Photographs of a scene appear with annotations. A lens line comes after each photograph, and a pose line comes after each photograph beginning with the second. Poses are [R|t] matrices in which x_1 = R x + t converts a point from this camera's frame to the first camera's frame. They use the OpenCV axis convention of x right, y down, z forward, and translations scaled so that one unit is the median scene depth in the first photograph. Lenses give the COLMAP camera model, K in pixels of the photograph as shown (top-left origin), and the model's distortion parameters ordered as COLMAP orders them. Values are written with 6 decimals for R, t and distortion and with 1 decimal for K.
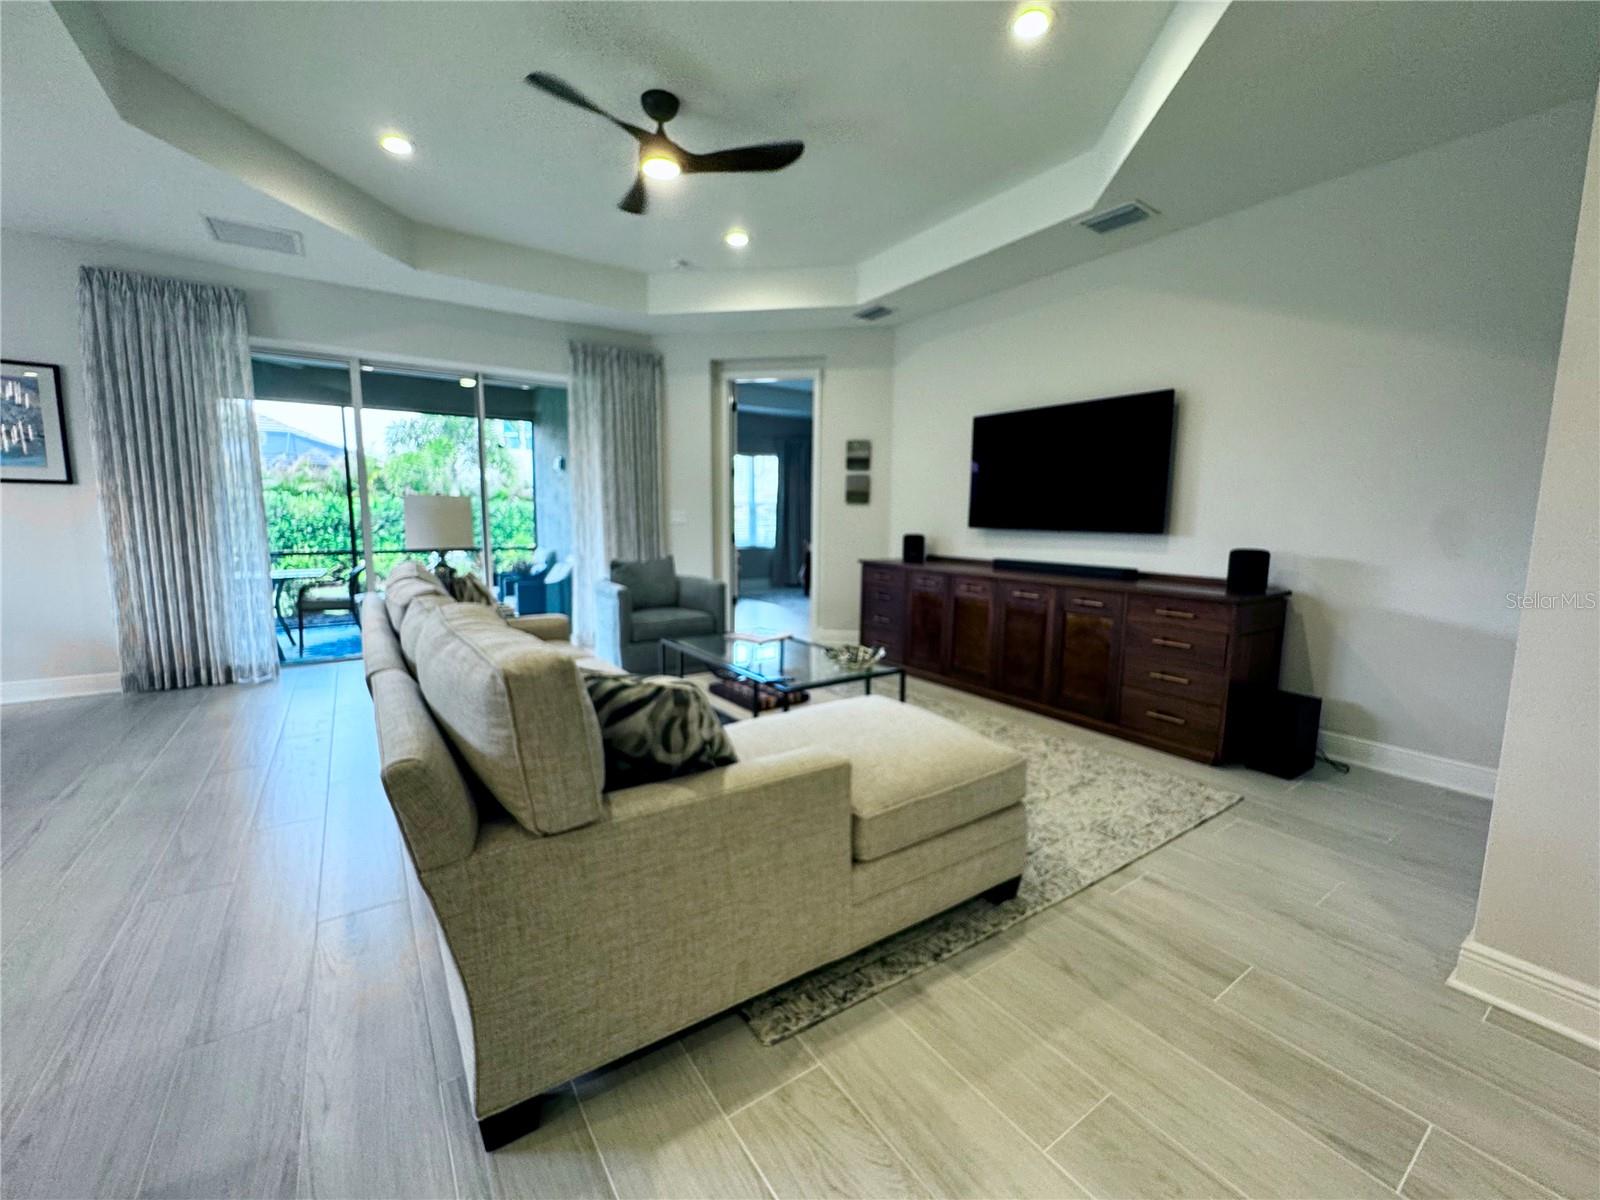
lens RADIAL K [[643.4, 0, 794.9], [0, 643.4, 590.0], [0, 0, 1]] dist [-0.002012, -0.000880]
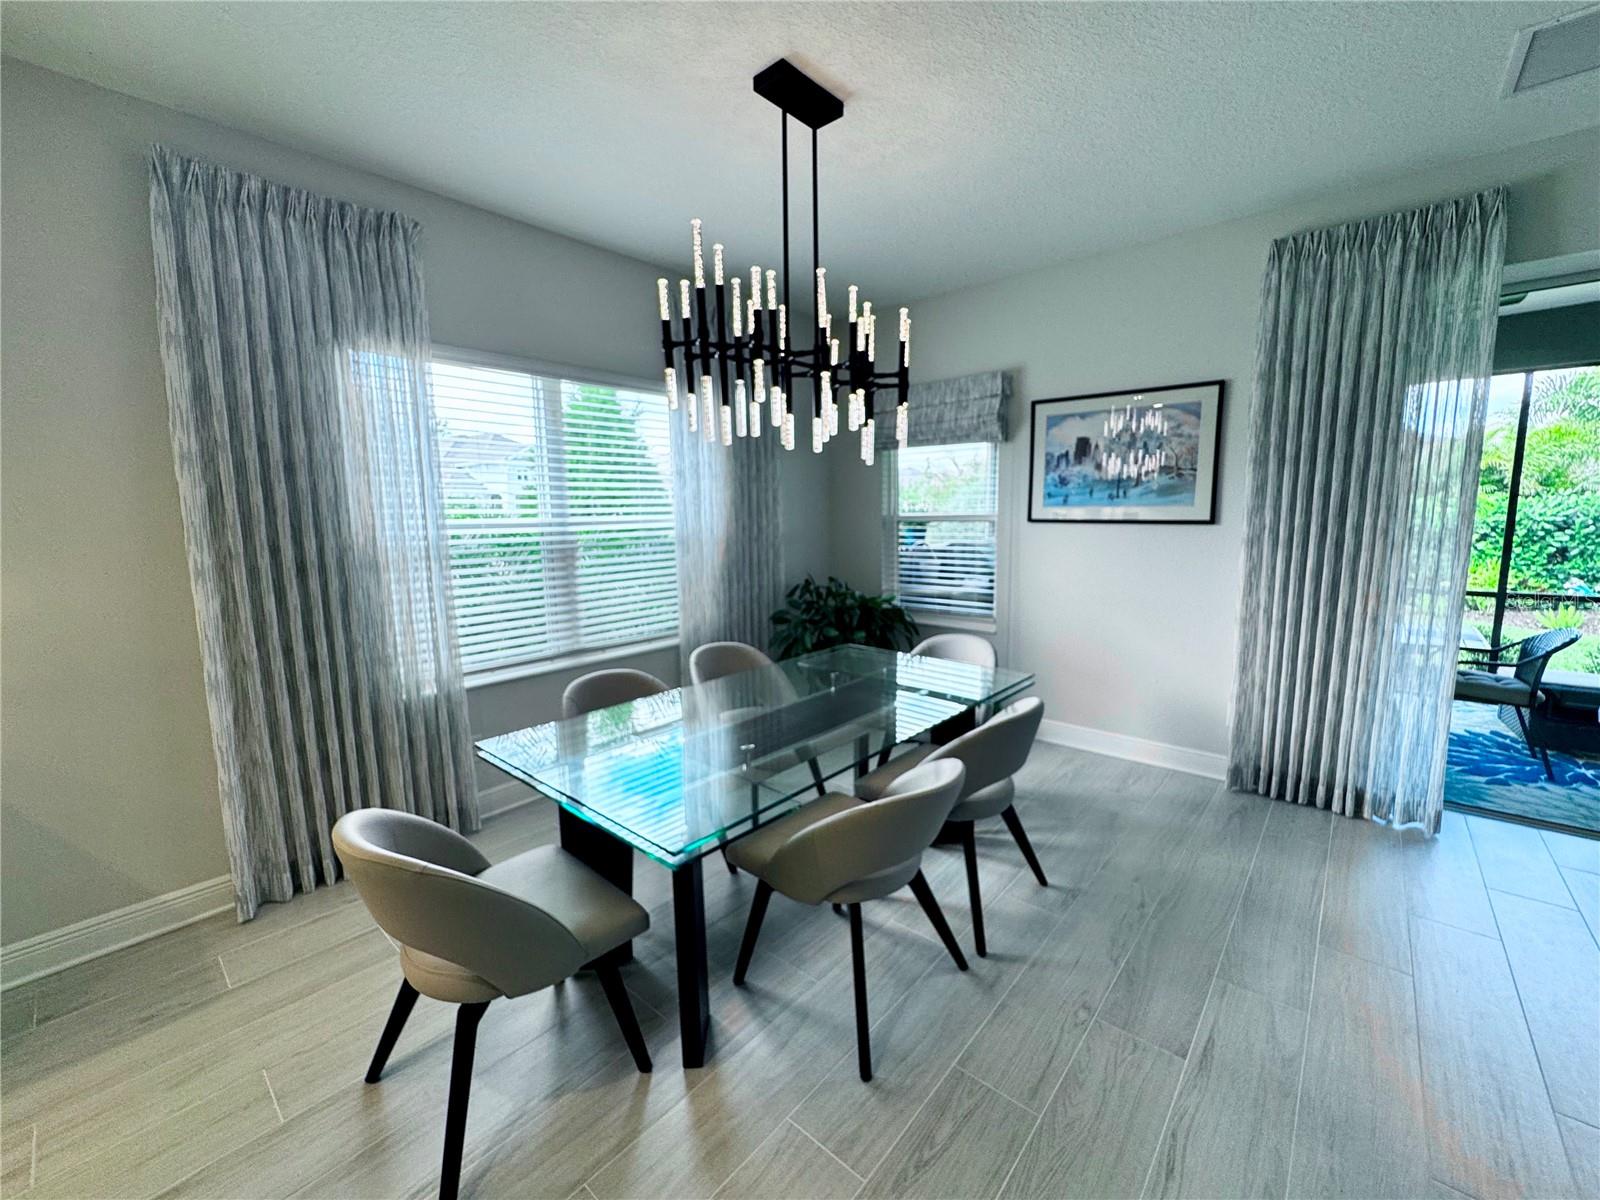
lens RADIAL K [[643.4, 0, 802.9], [0, 643.4, 600.5], [0, 0, 1]] dist [-0.002012, -0.000880]
pose [[0.248615, 0.123529, -0.960693, -0.421531], [-0.094108, 0.990222, 0.102972, -0.096347], [0.964020, 0.064808, 0.257809, 0.261635]]
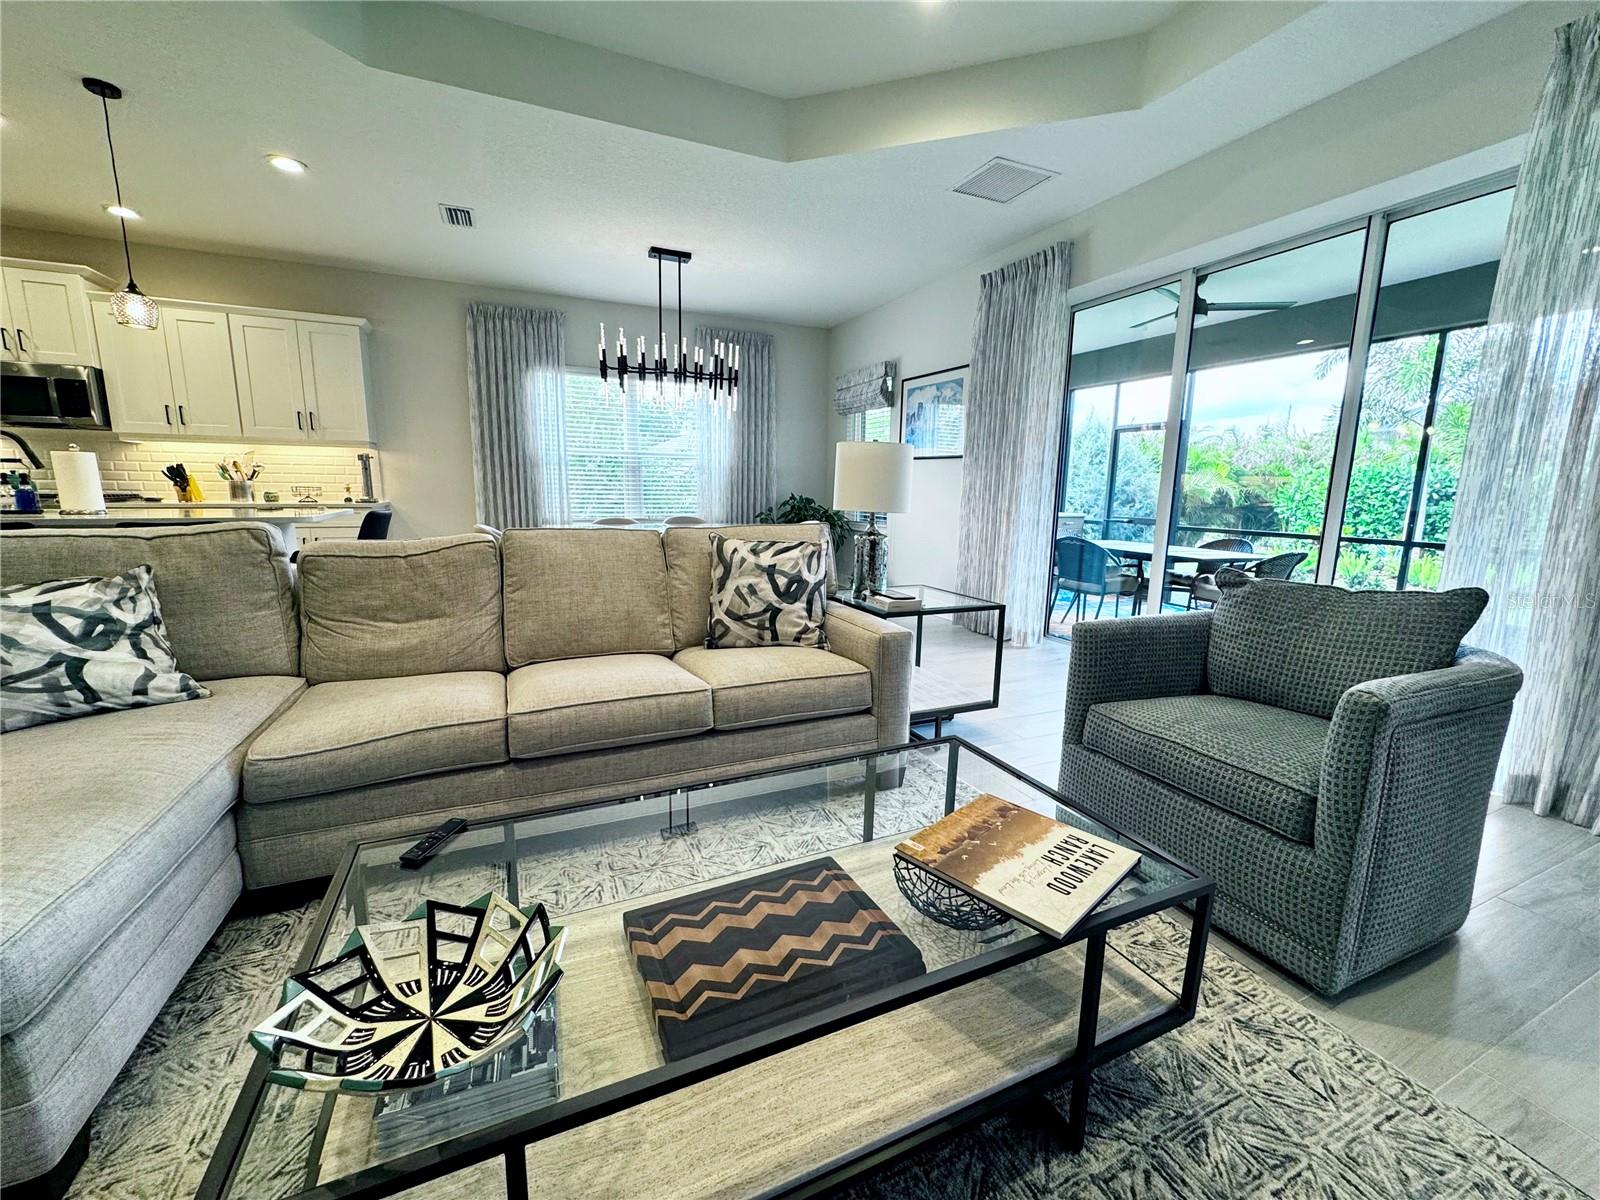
lens RADIAL K [[643.4, 0, 801.9], [0, 643.4, 597.4], [0, 0, 1]] dist [-0.002012, -0.000880]
pose [[-0.177334, 0.158890, -0.971240, 0.210200], [-0.131382, 0.974225, 0.183367, -0.079544], [0.975342, 0.160121, -0.151888, 0.858252]]
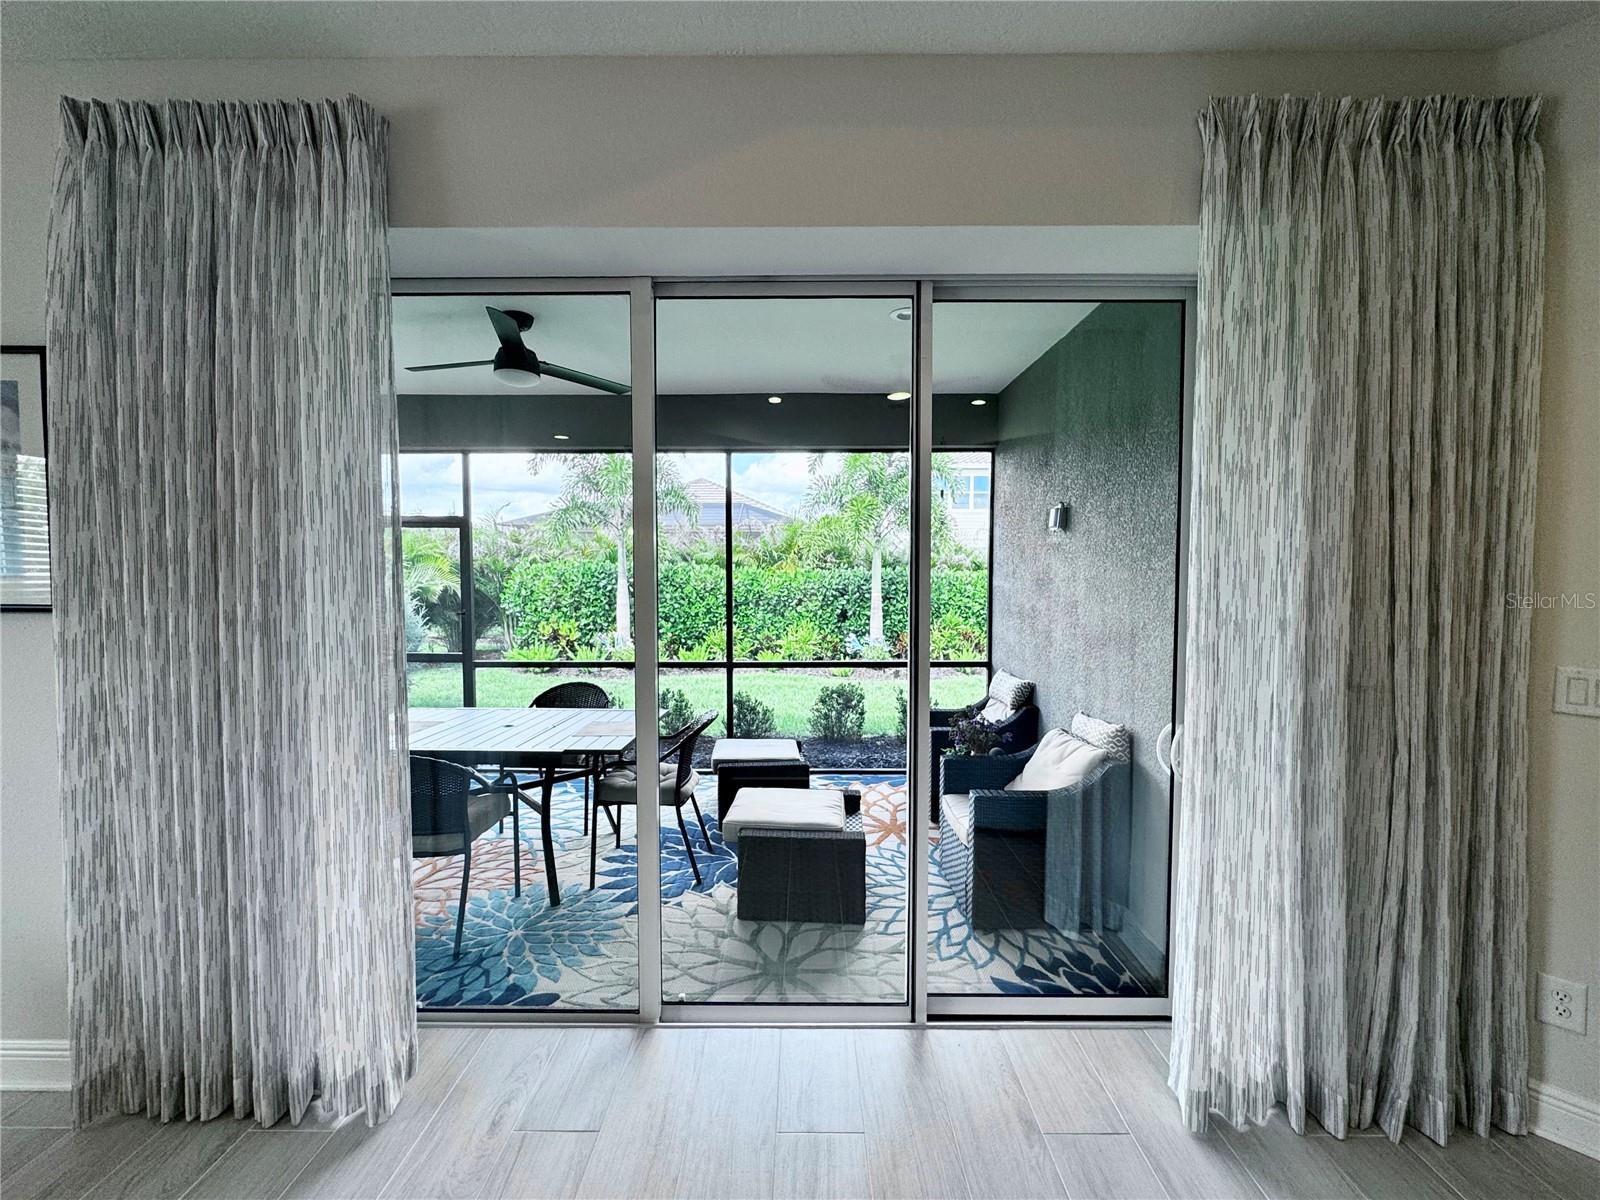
lens RADIAL K [[661.1, 0, 797.4], [0, 661.1, 597.0], [0, 0, 1]] dist [-0.004577, -0.000075]
pose [[0.819019, 0.017982, -0.573485, -0.426650], [-0.062460, 0.996363, -0.057960, -0.169023], [0.570357, 0.083291, 0.817163, 0.857556]]
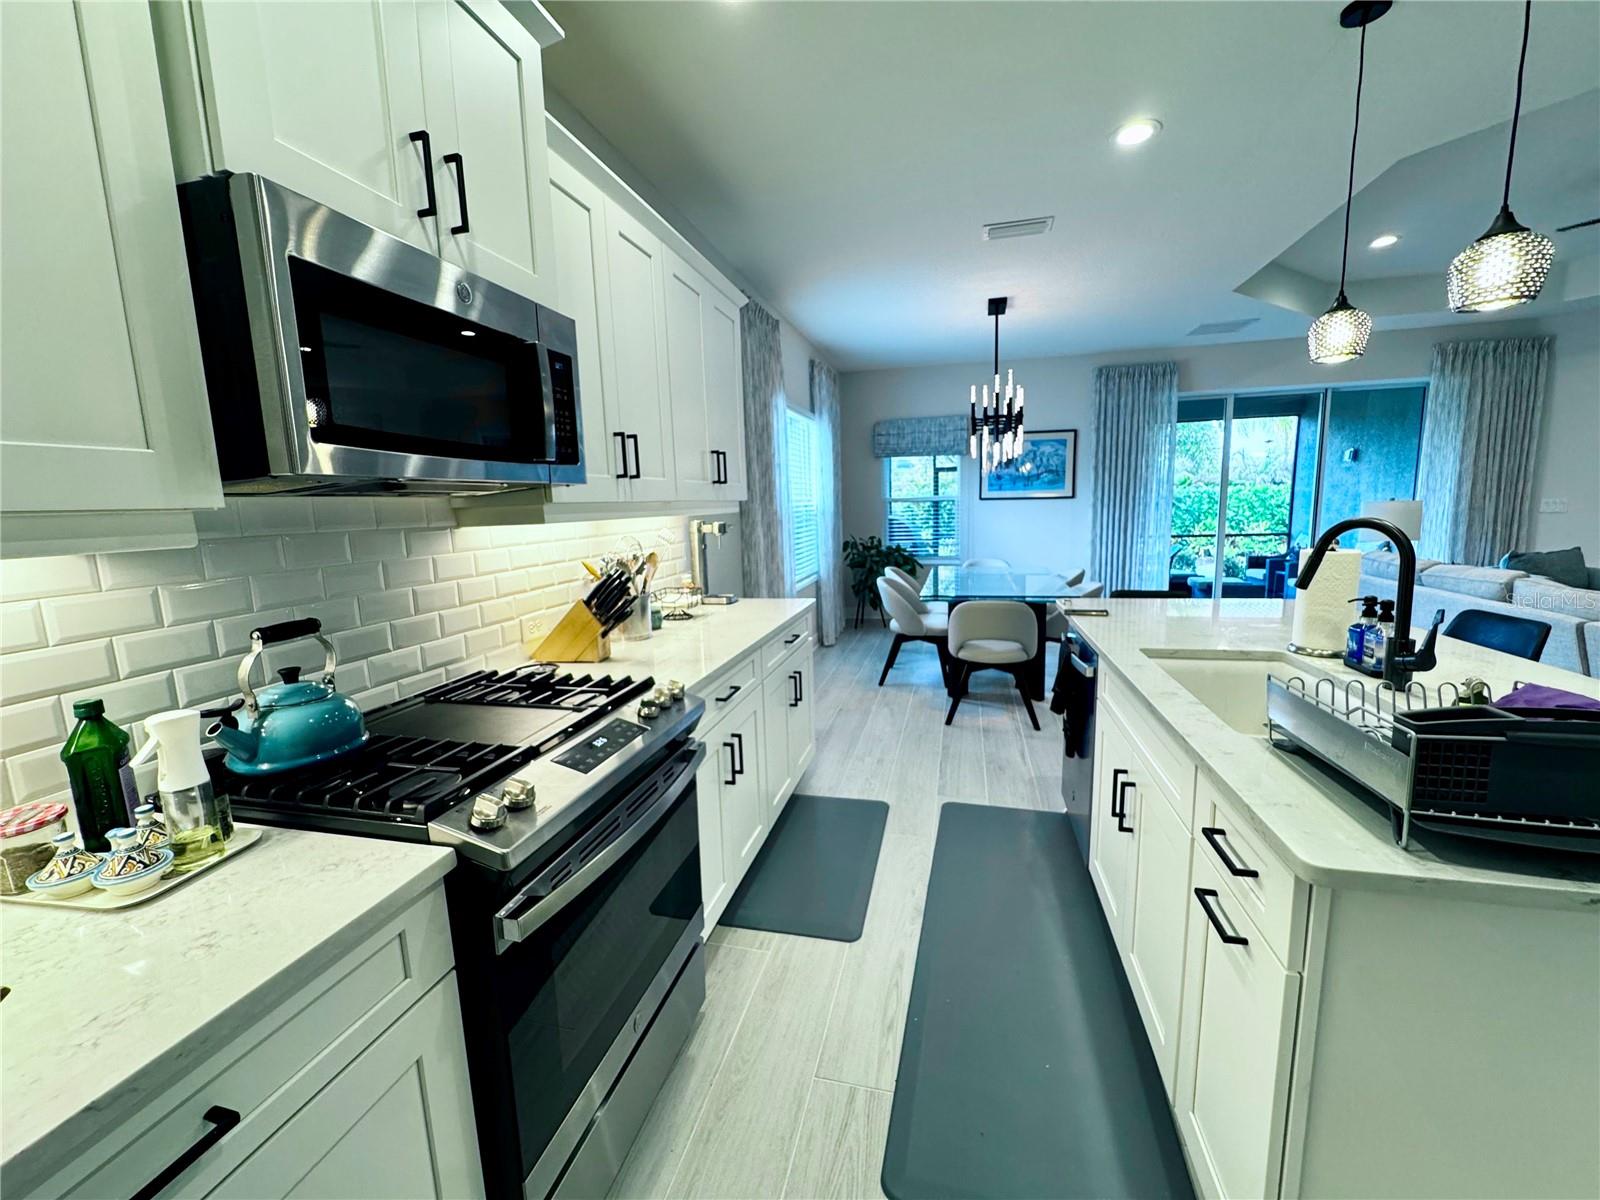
lens RADIAL K [[643.4, 0, 797.1], [0, 643.4, 595.4], [0, 0, 1]] dist [-0.002012, -0.000880]
pose [[0.661416, 0.082124, -0.745509, -0.292904], [-0.052688, 0.996619, 0.063041, 0.023633], [0.748166, -0.002417, 0.663507, -0.655121]]
